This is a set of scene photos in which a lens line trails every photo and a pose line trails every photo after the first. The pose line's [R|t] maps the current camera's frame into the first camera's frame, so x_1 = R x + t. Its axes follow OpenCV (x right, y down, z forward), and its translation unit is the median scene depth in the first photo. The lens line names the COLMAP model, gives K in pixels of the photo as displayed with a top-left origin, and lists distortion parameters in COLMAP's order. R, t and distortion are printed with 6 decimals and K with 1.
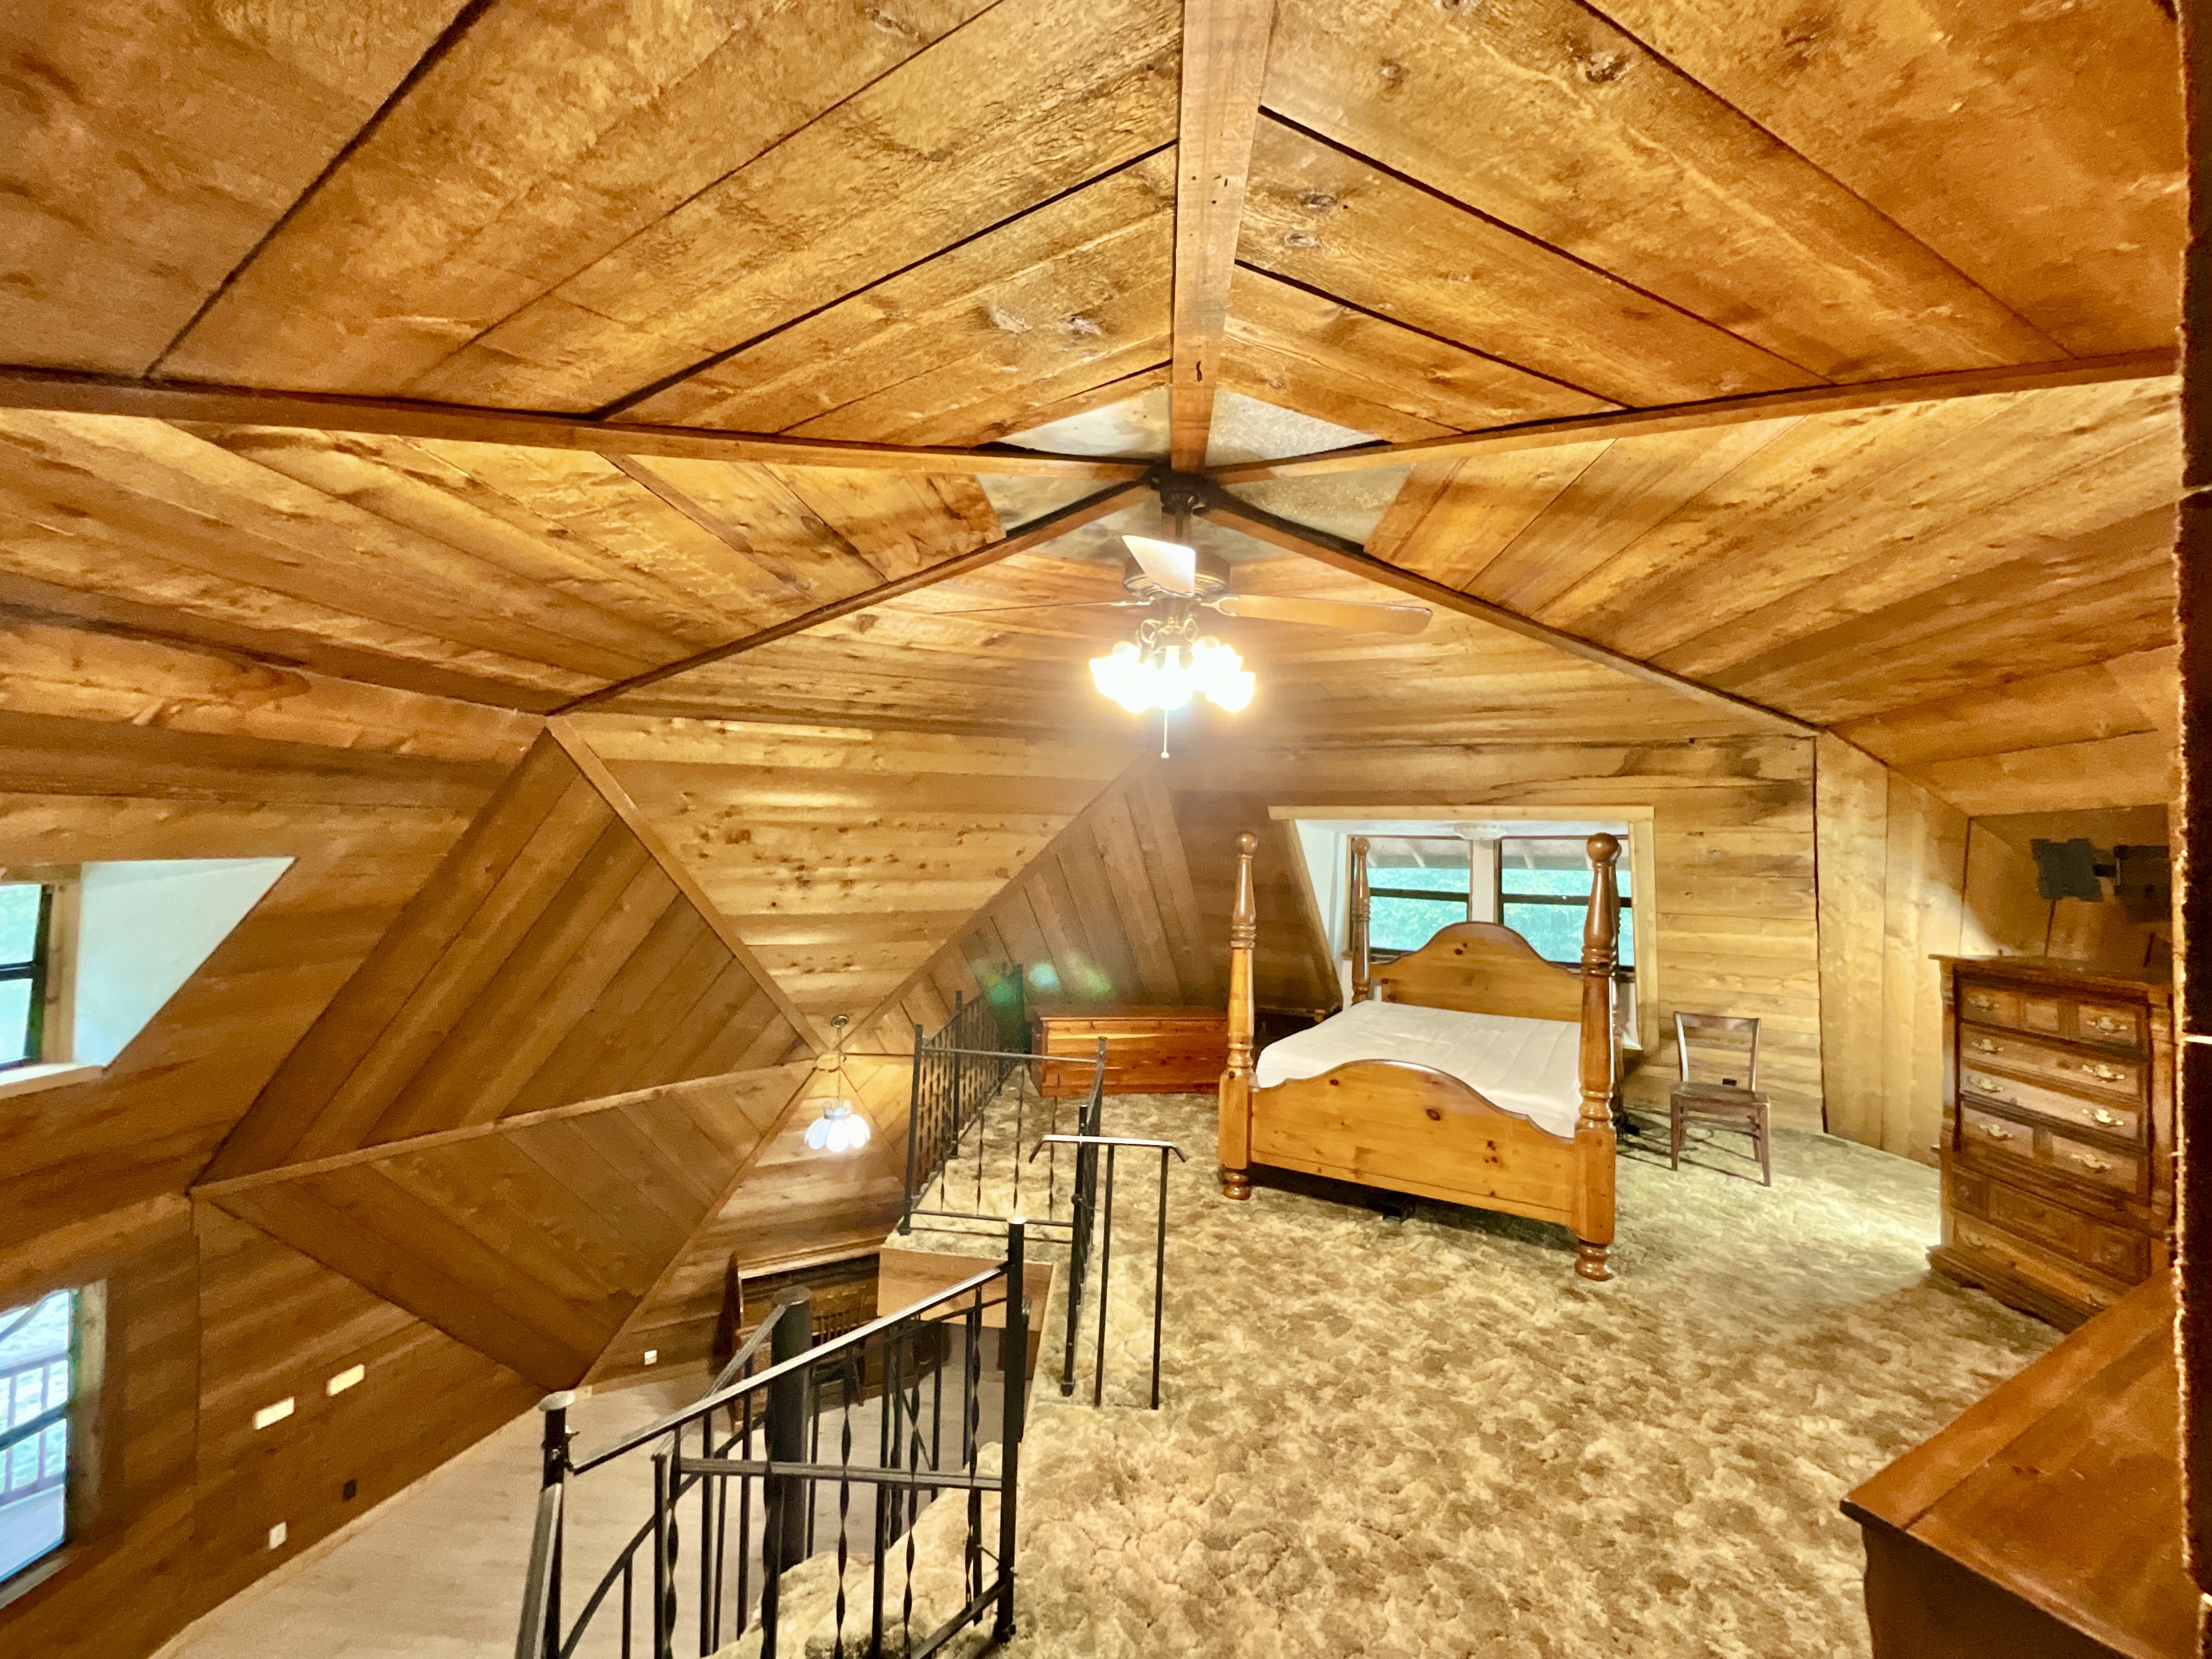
lens RADIAL K [[896.8, 0, 1110.1], [0, 896.8, 830.6], [0, 0, 1]] dist [-0.002901, -0.000054]
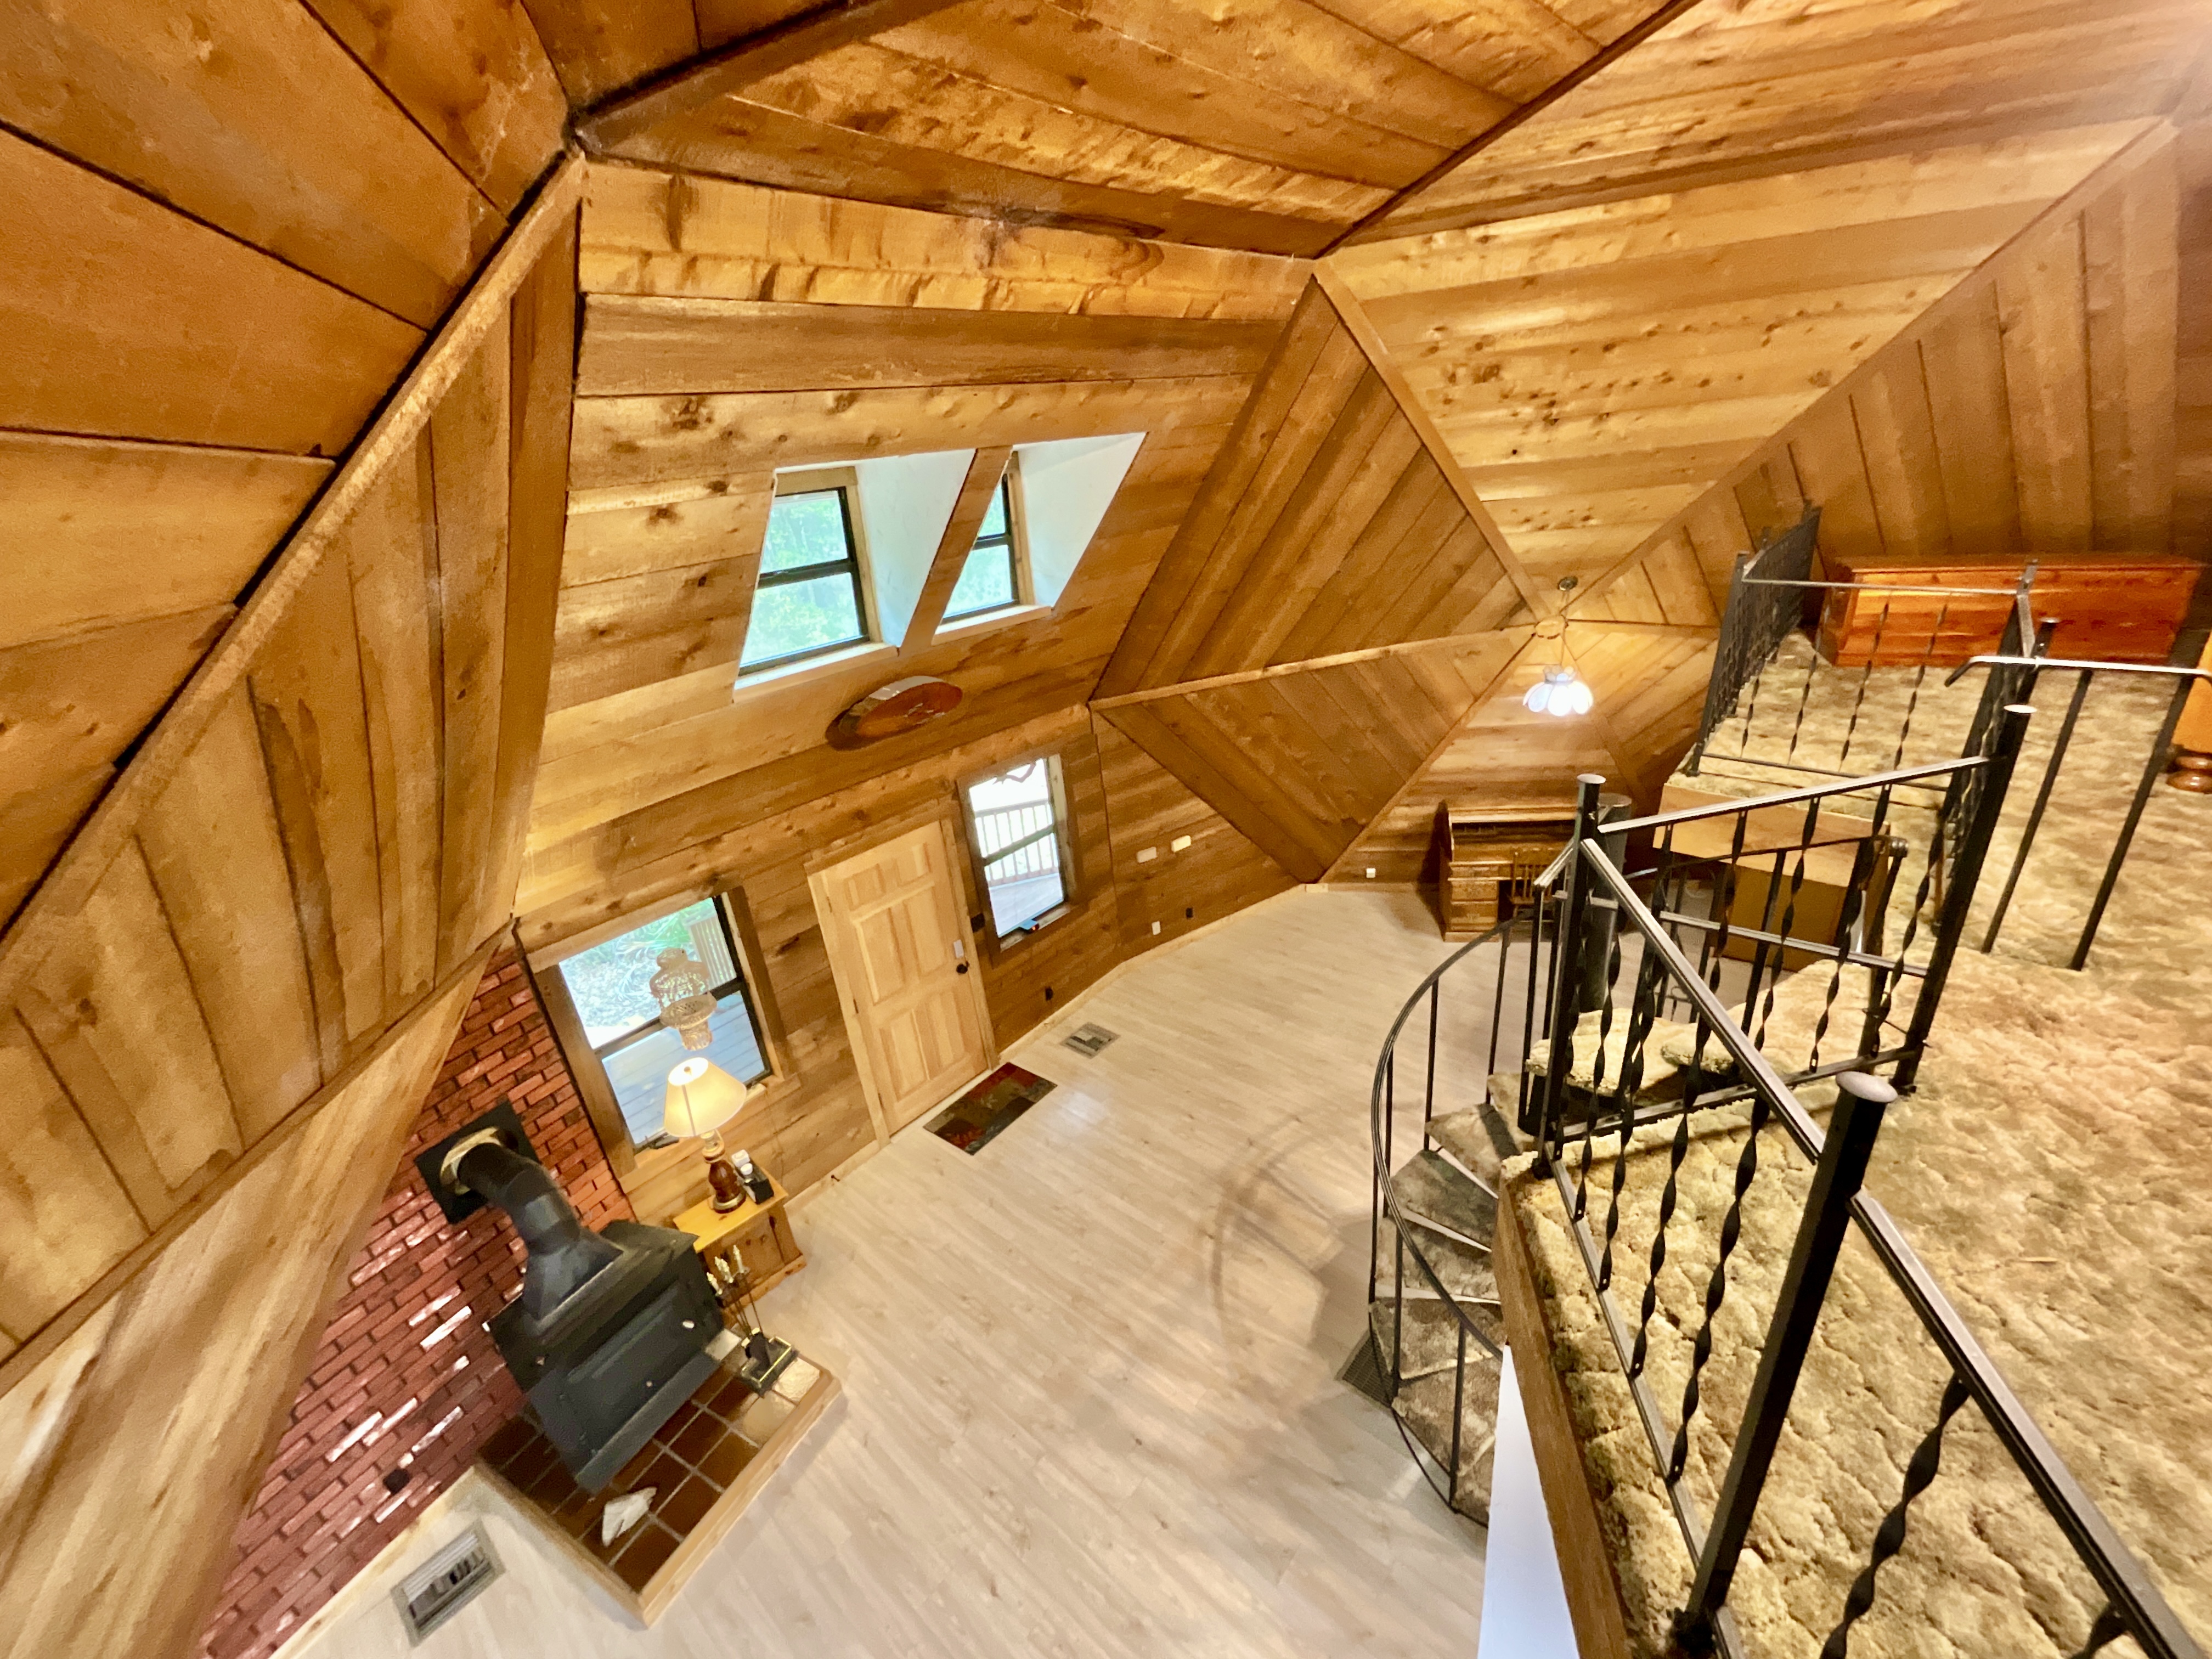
lens RADIAL K [[896.8, 0, 1103.1], [0, 896.8, 827.6], [0, 0, 1]] dist [-0.002901, -0.000054]
pose [[0.784046, 0.141810, -0.604286, -0.097312], [0.124346, 0.917931, 0.376751, 0.039810], [0.608120, -0.370531, 0.702066, -0.068410]]
